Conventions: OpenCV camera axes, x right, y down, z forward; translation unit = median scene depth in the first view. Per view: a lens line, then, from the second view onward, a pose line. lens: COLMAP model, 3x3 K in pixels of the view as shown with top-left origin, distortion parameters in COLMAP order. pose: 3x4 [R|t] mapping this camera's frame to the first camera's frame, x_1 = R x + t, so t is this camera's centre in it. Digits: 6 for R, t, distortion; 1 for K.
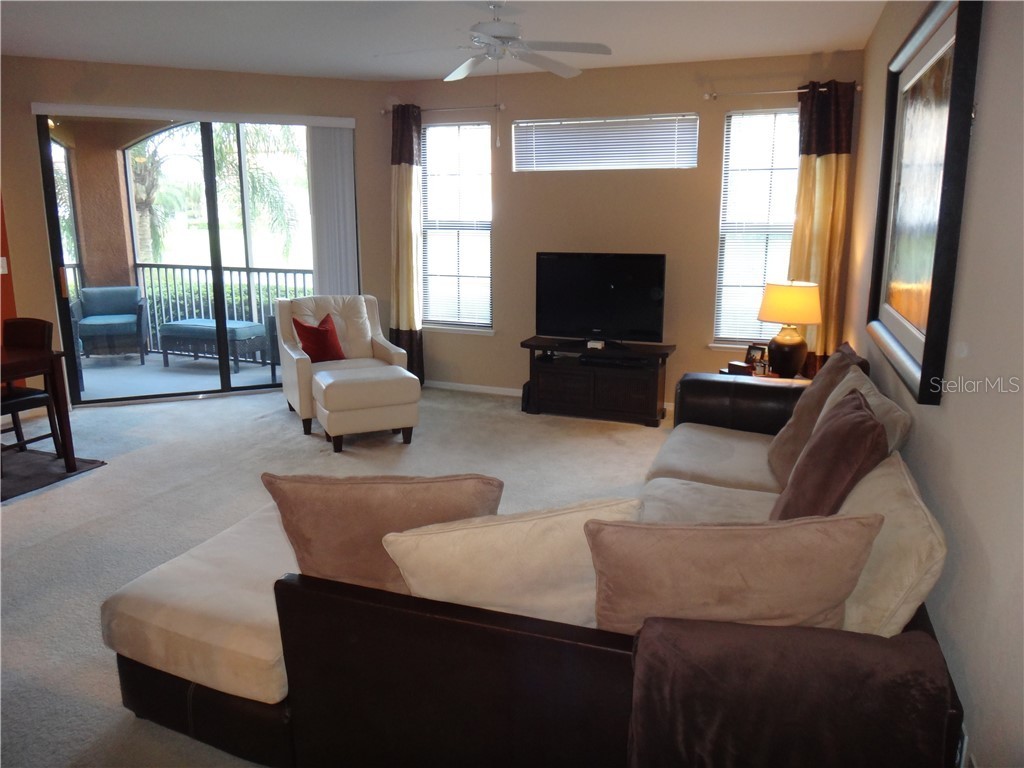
lens RADIAL K [[741.8, 0, 511.3], [0, 741.8, 385.0], [0, 0, 1]] dist [-0.017302, -0.002157]
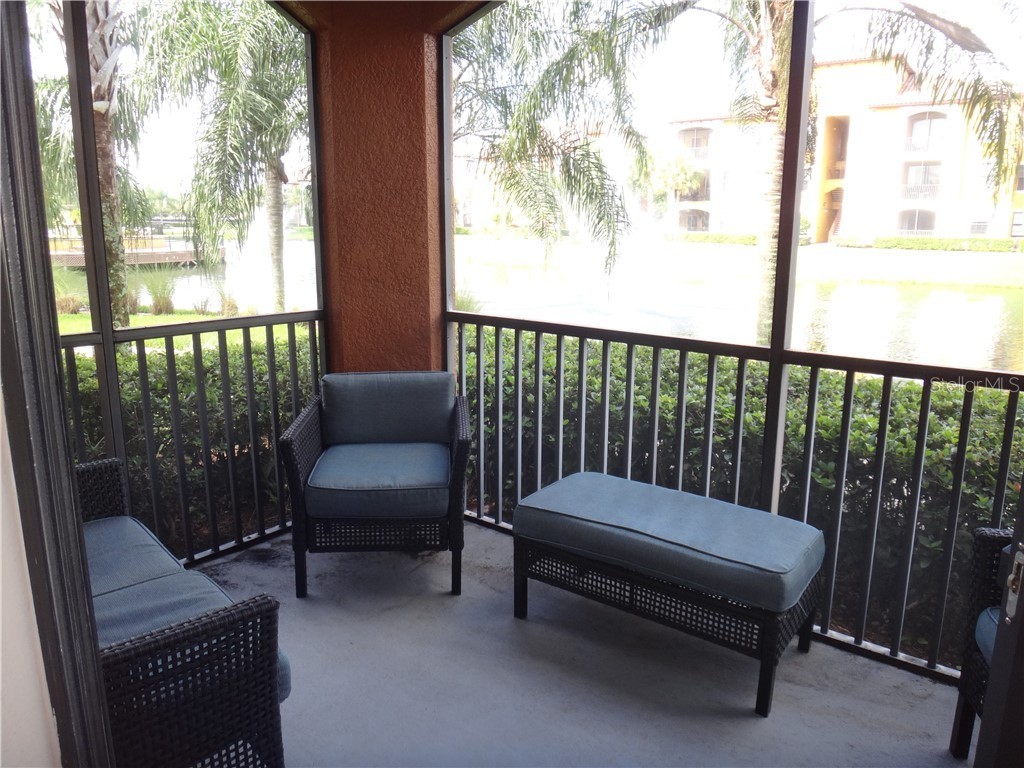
lens RADIAL K [[741.8, 0, 510.6], [0, 741.8, 384.2], [0, 0, 1]] dist [-0.017302, -0.002157]
pose [[0.948541, 0.066246, -0.309647, -0.349399], [-0.070275, 0.997526, -0.001861, -0.128920], [0.308757, 0.023526, 0.950850, 0.628987]]
